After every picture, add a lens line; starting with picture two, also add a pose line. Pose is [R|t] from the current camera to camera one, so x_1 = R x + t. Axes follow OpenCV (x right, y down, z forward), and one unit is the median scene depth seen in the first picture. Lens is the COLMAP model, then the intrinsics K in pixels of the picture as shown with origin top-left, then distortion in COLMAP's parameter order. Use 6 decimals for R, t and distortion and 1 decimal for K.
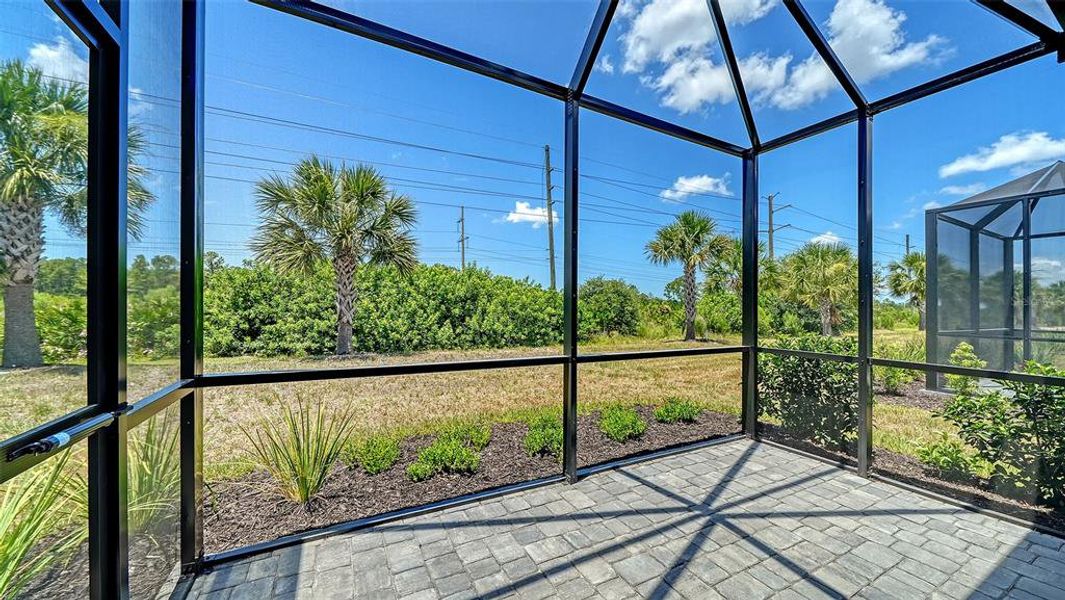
lens RADIAL K [[378.3, 0, 531.9], [0, 378.3, 311.7], [0, 0, 1]] dist [-0.005227, -0.000033]
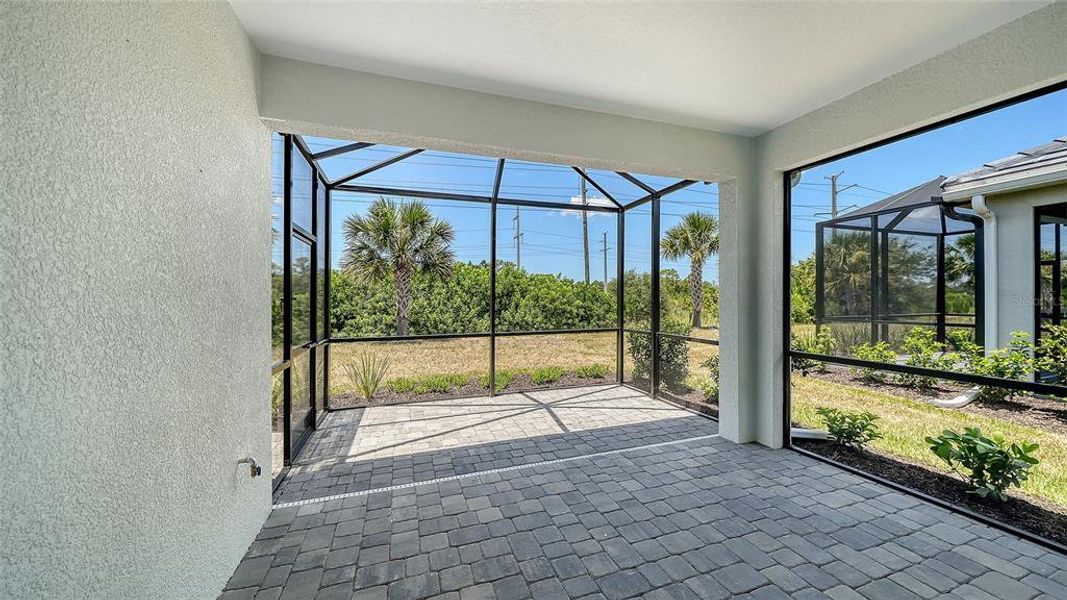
lens RADIAL K [[379.0, 0, 536.6], [0, 379.0, 282.9], [0, 0, 1]] dist [-0.005227, -0.000033]
pose [[0.988569, -0.028776, -0.147999, 0.204838], [0.020889, 0.998291, -0.054574, -0.010200], [0.149316, 0.050858, 0.987481, -0.303951]]
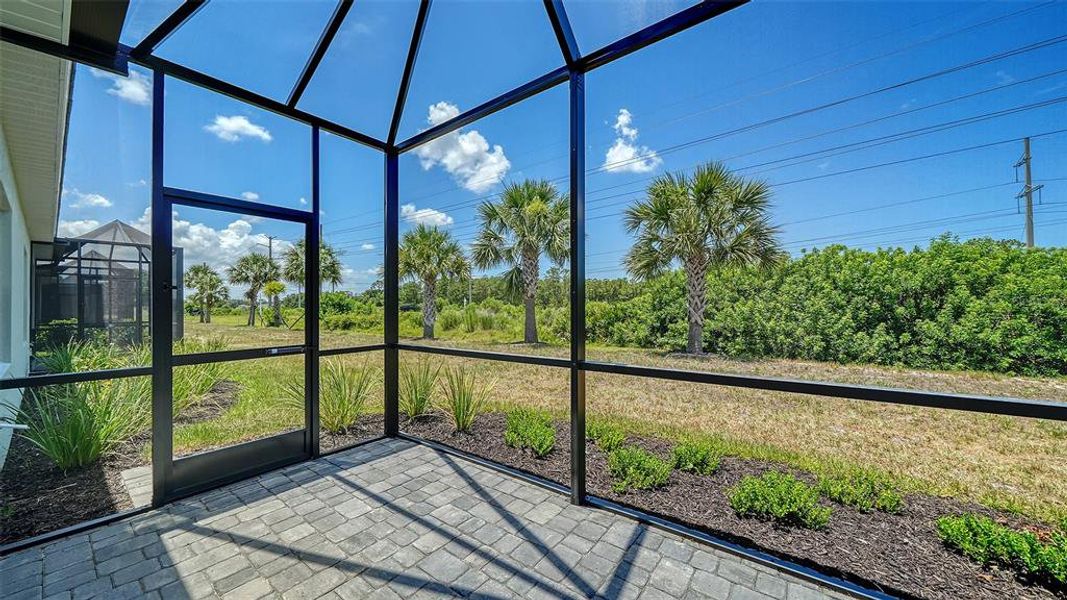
lens RADIAL K [[379.0, 0, 530.0], [0, 379.0, 300.1], [0, 0, 1]] dist [-0.005227, -0.000033]
pose [[0.410048, -0.032992, -0.911467, 0.283136], [0.003552, 0.999396, -0.034577, 0.001266], [0.912057, 0.010941, 0.409918, 0.168697]]
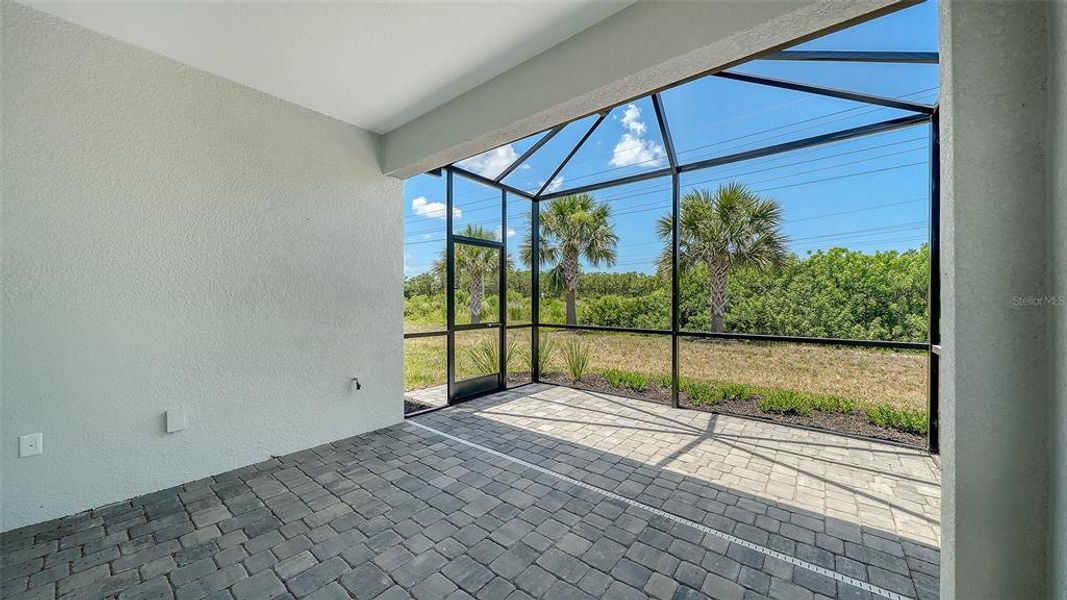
lens RADIAL K [[379.0, 0, 526.5], [0, 379.0, 290.5], [0, 0, 1]] dist [-0.005227, -0.000033]
pose [[0.389263, -0.034885, -0.920466, 0.440764], [-0.007037, 0.999141, -0.040842, 0.004785], [0.921100, 0.022375, 0.388683, -0.077276]]
